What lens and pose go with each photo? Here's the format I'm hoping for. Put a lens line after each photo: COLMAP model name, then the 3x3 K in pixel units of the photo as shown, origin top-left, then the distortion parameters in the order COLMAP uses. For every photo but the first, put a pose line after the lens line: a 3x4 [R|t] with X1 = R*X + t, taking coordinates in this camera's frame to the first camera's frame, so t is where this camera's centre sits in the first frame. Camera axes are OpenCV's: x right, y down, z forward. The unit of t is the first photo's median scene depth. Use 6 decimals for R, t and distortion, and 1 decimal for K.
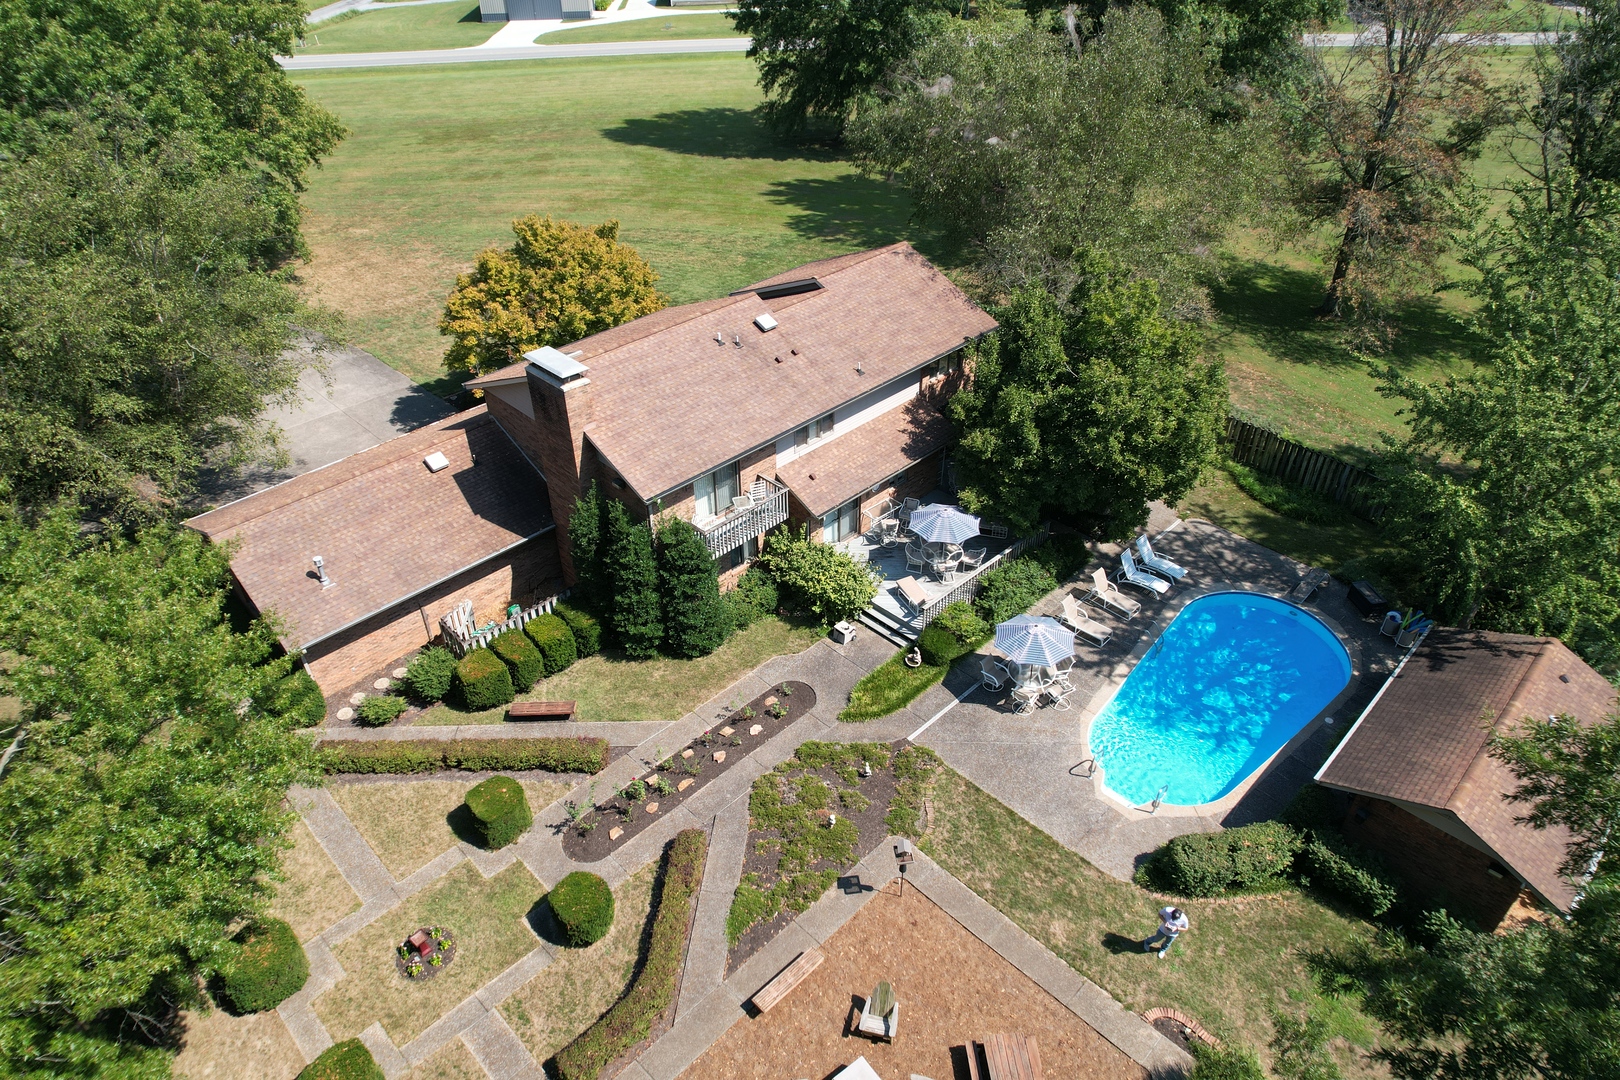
lens RADIAL K [[1040.0, 0, 814.1], [0, 1040.0, 559.1], [0, 0, 1]] dist [-0.068776, 0.064317]
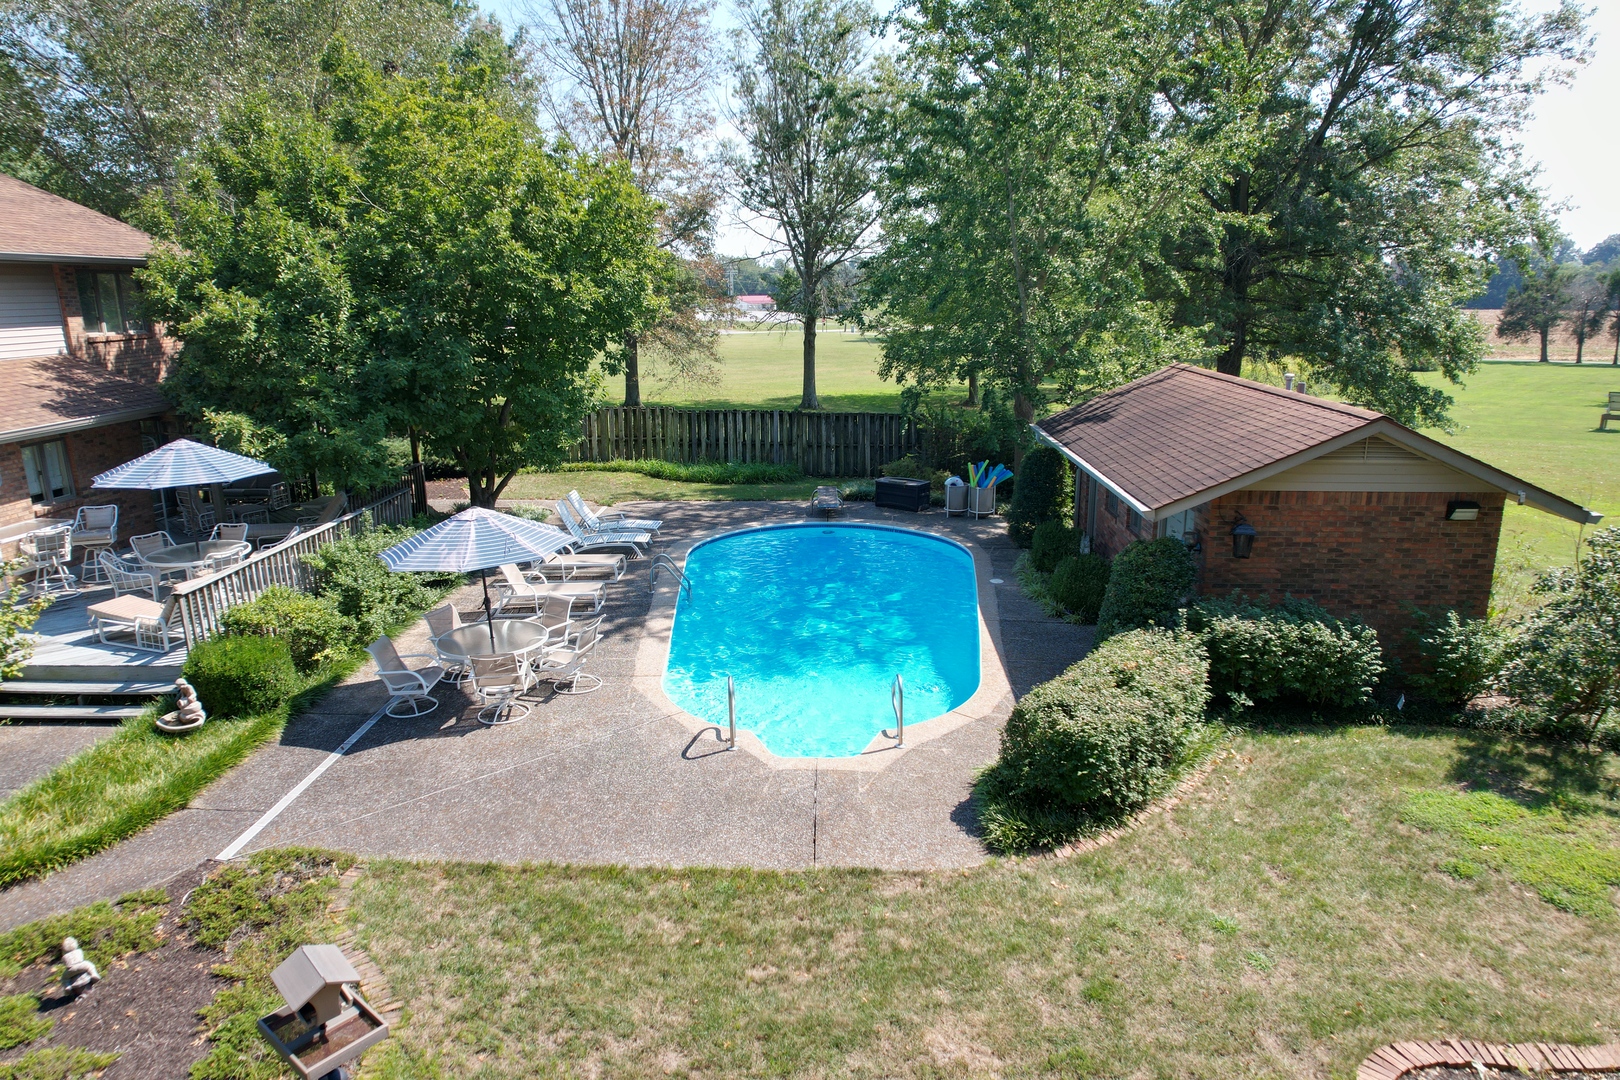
lens RADIAL K [[1034.5, 0, 814.0], [0, 1034.5, 544.2], [0, 0, 1]] dist [-0.063139, 0.059646]
pose [[0.733870, -0.166055, 0.658681, 0.032170], [0.410234, 0.881207, -0.234909, 0.226959], [-0.541426, 0.442606, 0.714813, 0.597376]]
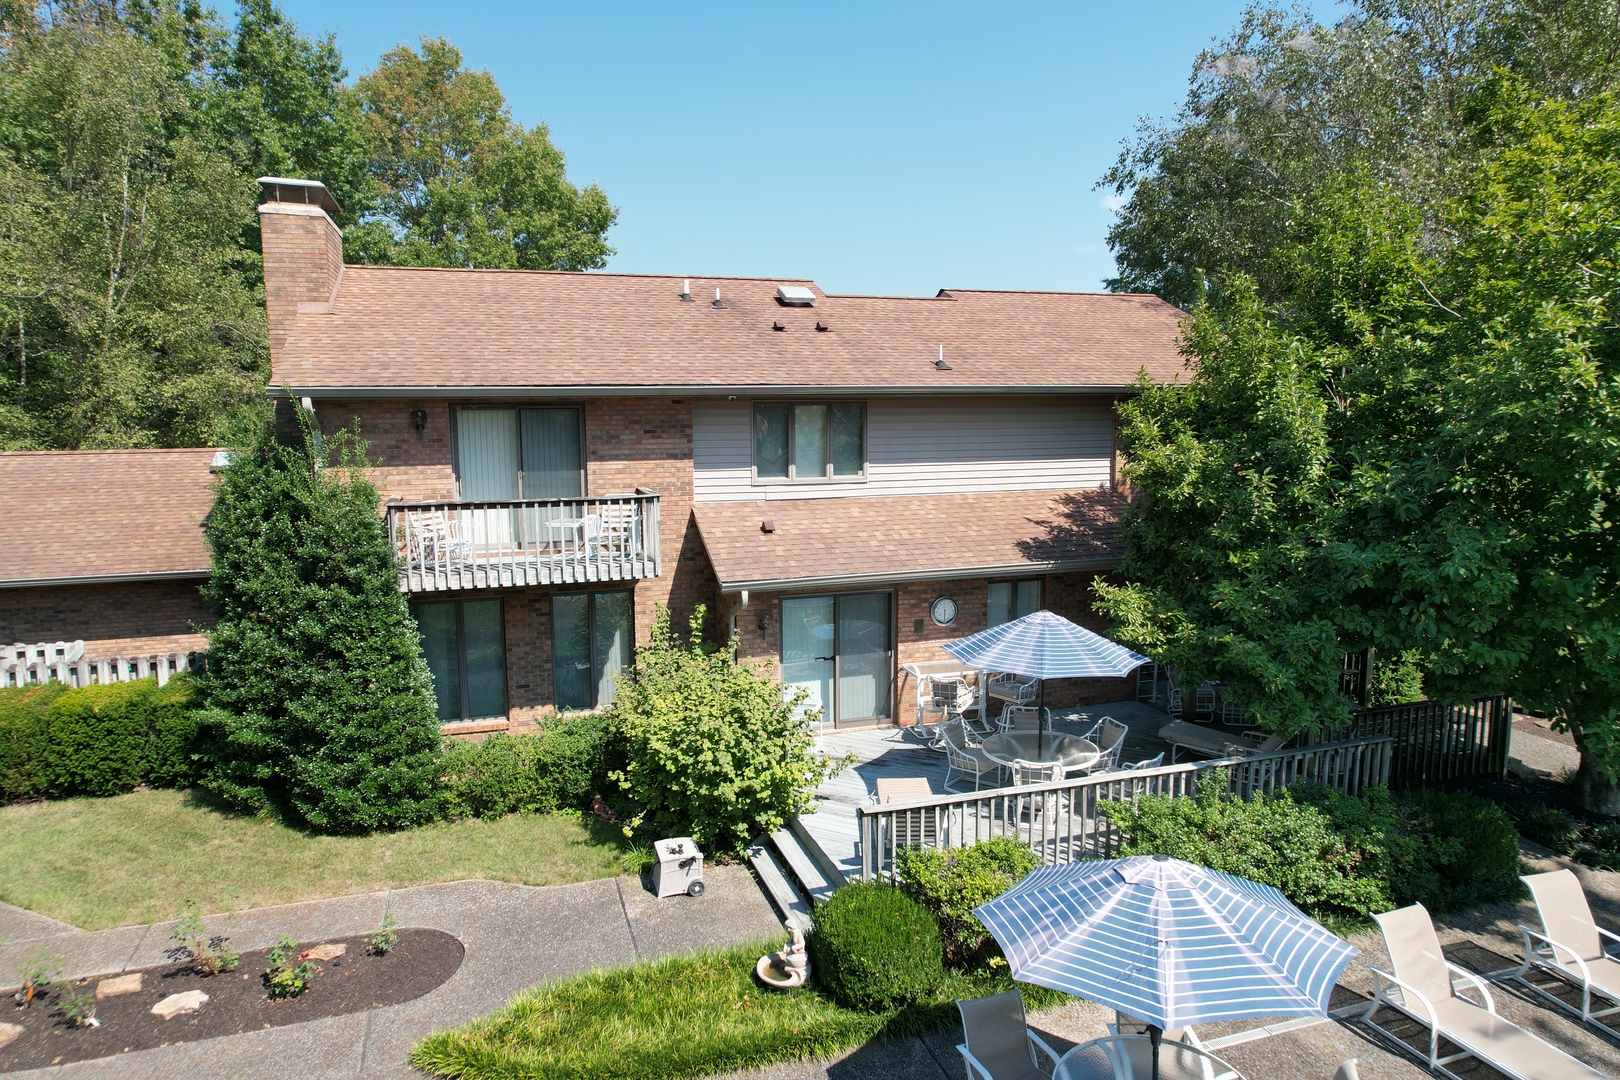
lens RADIAL K [[1034.5, 0, 814.0], [0, 1034.5, 544.2], [0, 0, 1]] dist [-0.063139, 0.059646]
pose [[0.892312, 0.065352, -0.446664, 0.232574], [-0.274348, 0.864274, -0.421620, 0.116459], [0.358486, 0.498758, 0.789131, 0.725651]]
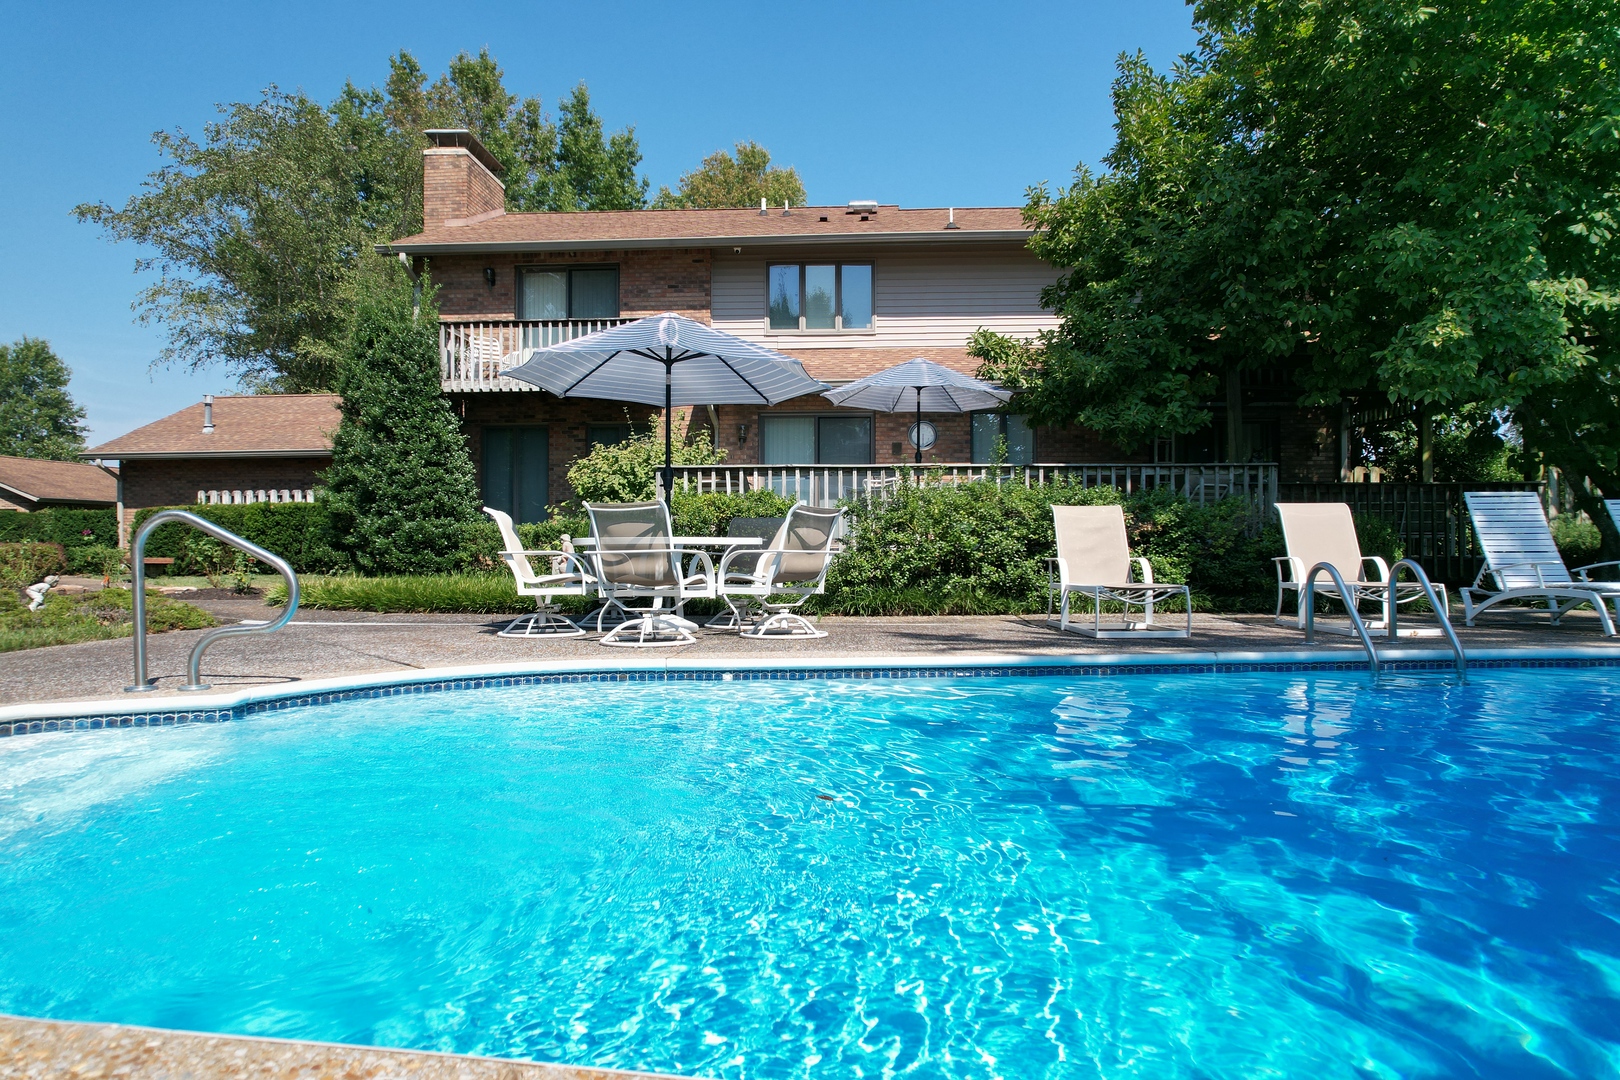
lens RADIAL K [[1034.5, 0, 814.0], [0, 1034.5, 544.2], [0, 0, 1]] dist [-0.063139, 0.059646]
pose [[0.667984, 0.006374, -0.744149, 0.418695], [-0.450469, 0.799411, -0.397516, 0.191157], [0.592347, 0.600750, 0.536865, 0.882948]]
